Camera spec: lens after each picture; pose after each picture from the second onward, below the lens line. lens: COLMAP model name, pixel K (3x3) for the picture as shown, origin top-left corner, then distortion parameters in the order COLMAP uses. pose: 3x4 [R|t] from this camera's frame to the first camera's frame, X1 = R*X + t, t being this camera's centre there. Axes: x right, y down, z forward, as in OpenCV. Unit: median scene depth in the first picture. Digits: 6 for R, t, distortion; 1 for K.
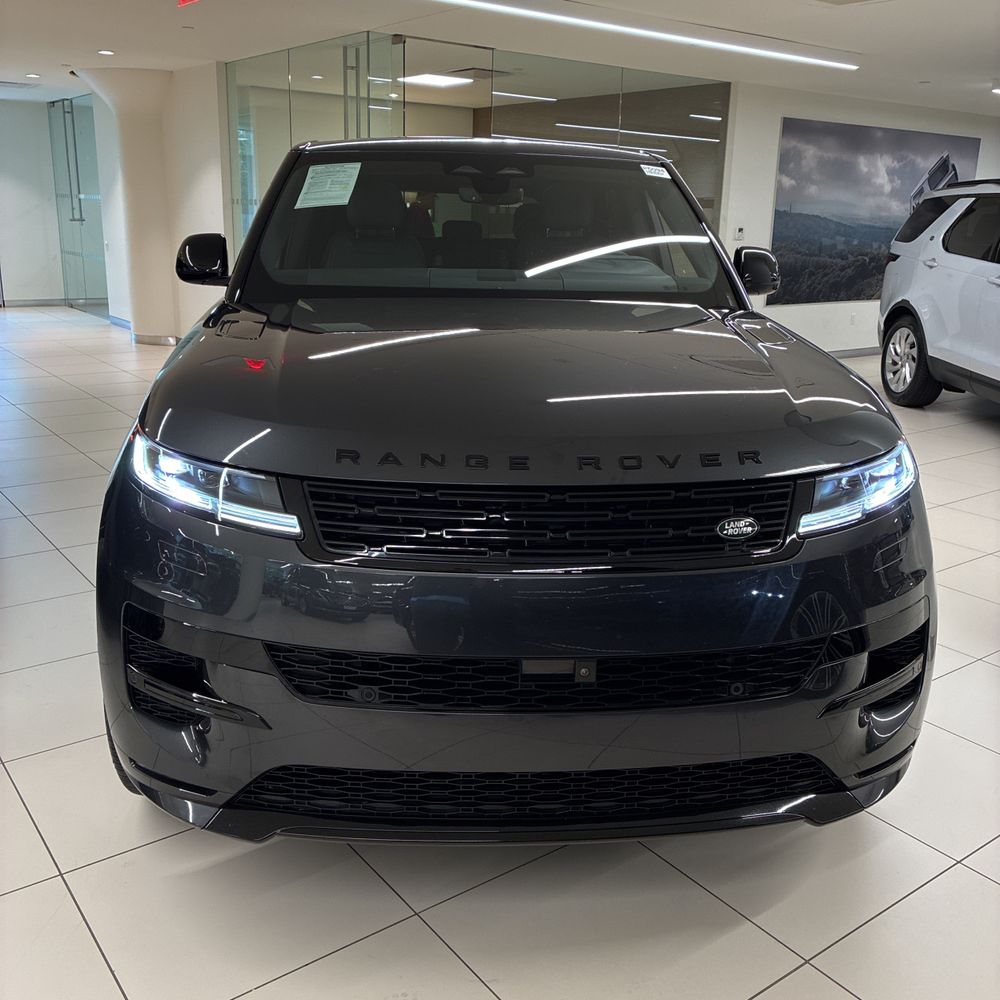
lens RADIAL K [[1011.6, 0, 500.2], [0, 1011.6, 486.4], [0, 0, 1]] dist [0.016390, 0.006942]
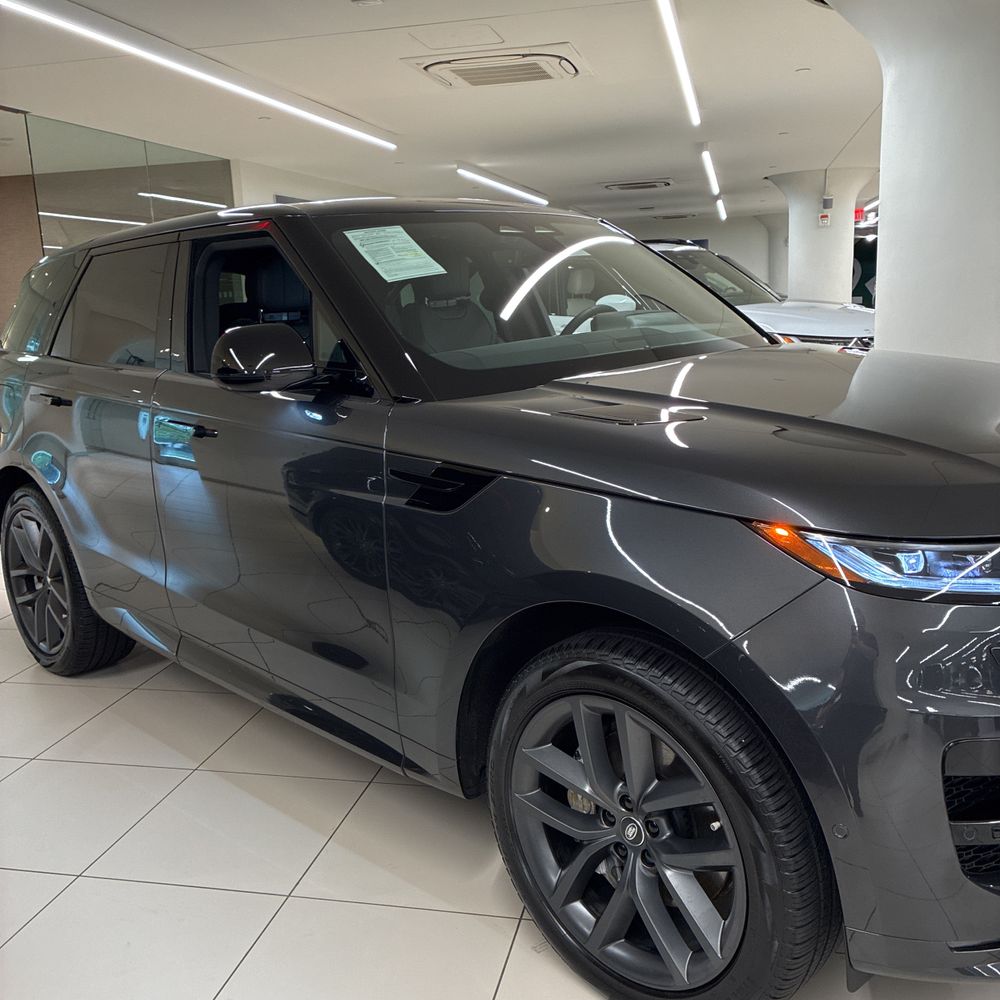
lens RADIAL K [[1011.6, 0, 500.2], [0, 1011.6, 486.4], [0, 0, 1]] dist [0.016390, 0.006942]
pose [[0.762795, -0.185504, 0.619461, -0.230177], [0.233642, 0.972317, 0.003468, -0.034700], [-0.602955, 0.142087, 0.785020, 0.120051]]
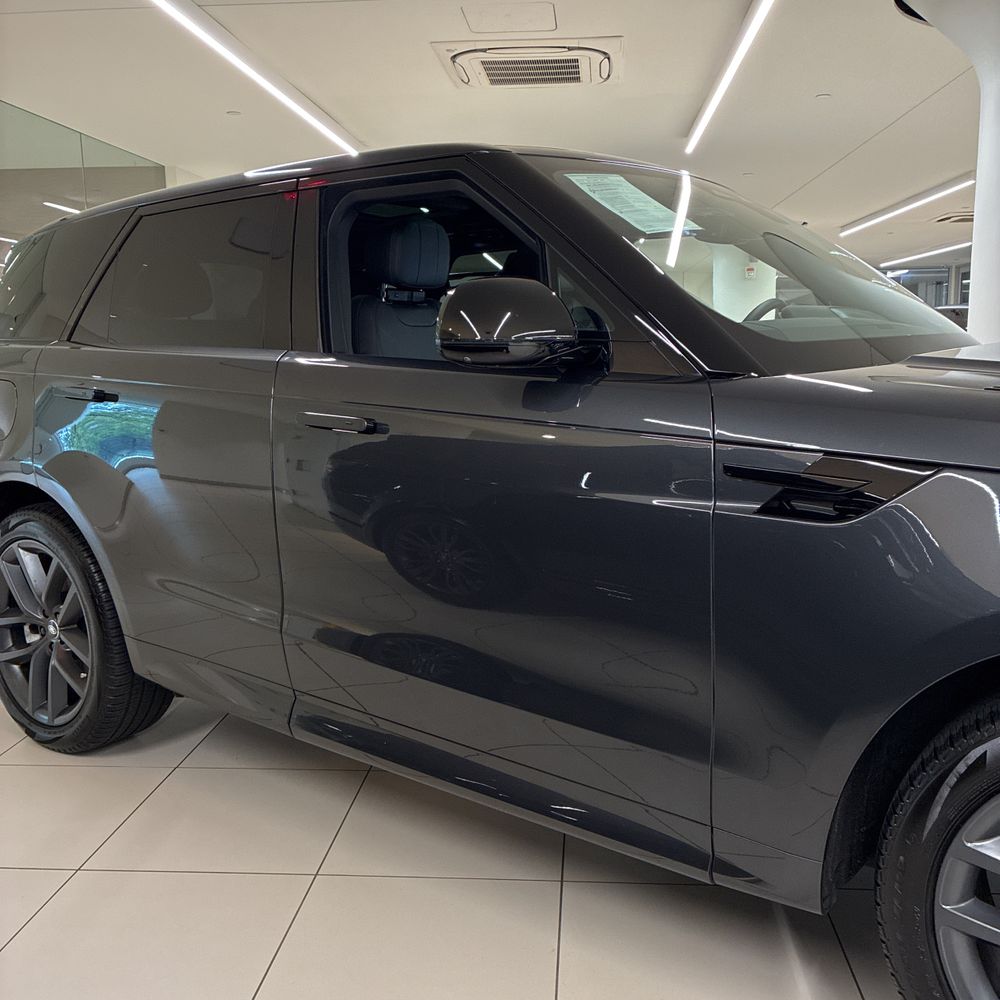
lens RADIAL K [[994.0, 0, 508.5], [0, 994.0, 497.7], [0, 0, 1]] dist [0.162019, -0.286294]
pose [[0.659983, -0.149243, 0.736308, -0.257608], [0.225464, 0.974240, -0.004624, -0.046090], [-0.716651, 0.169063, 0.676631, 0.233959]]
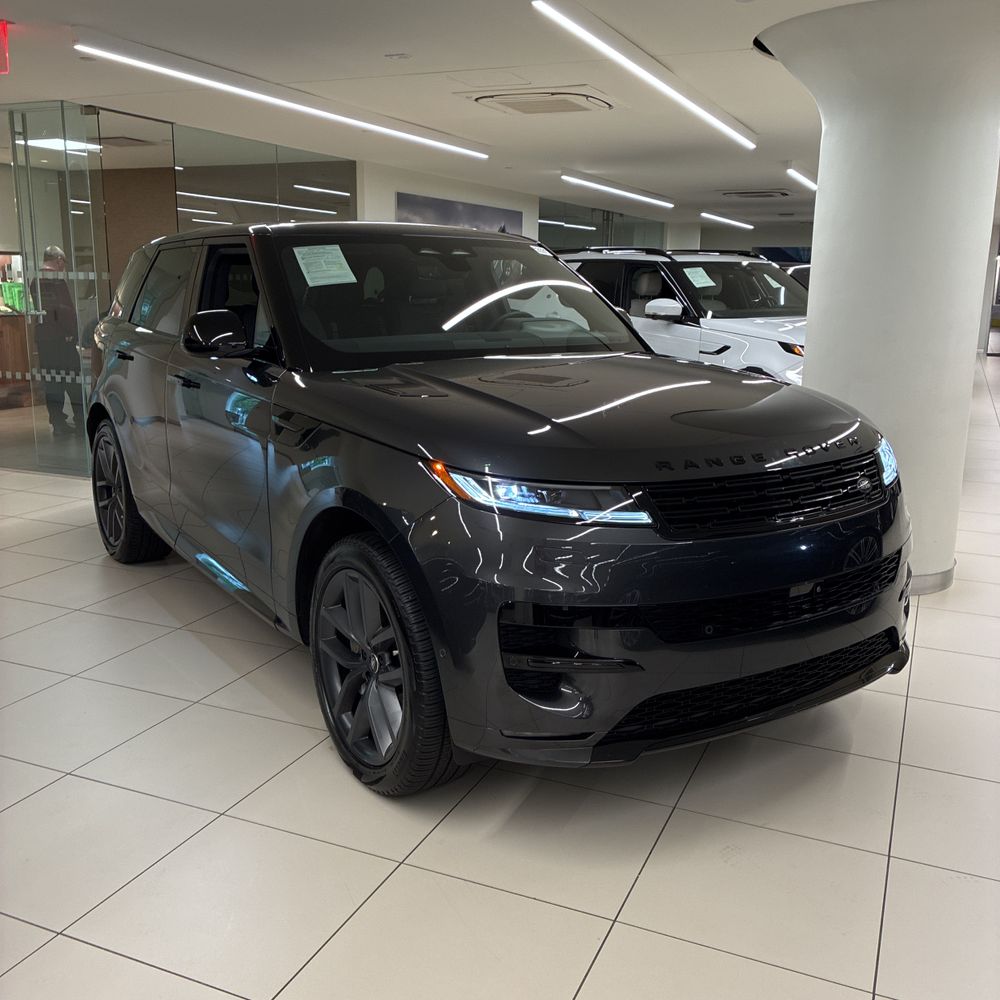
lens RADIAL K [[1011.6, 0, 500.2], [0, 1011.6, 486.4], [0, 0, 1]] dist [0.016390, 0.006942]
pose [[0.871121, -0.115983, 0.477176, -0.202656], [0.141291, 0.989816, -0.017352, -0.001763], [-0.470304, 0.082536, 0.878637, -0.023600]]
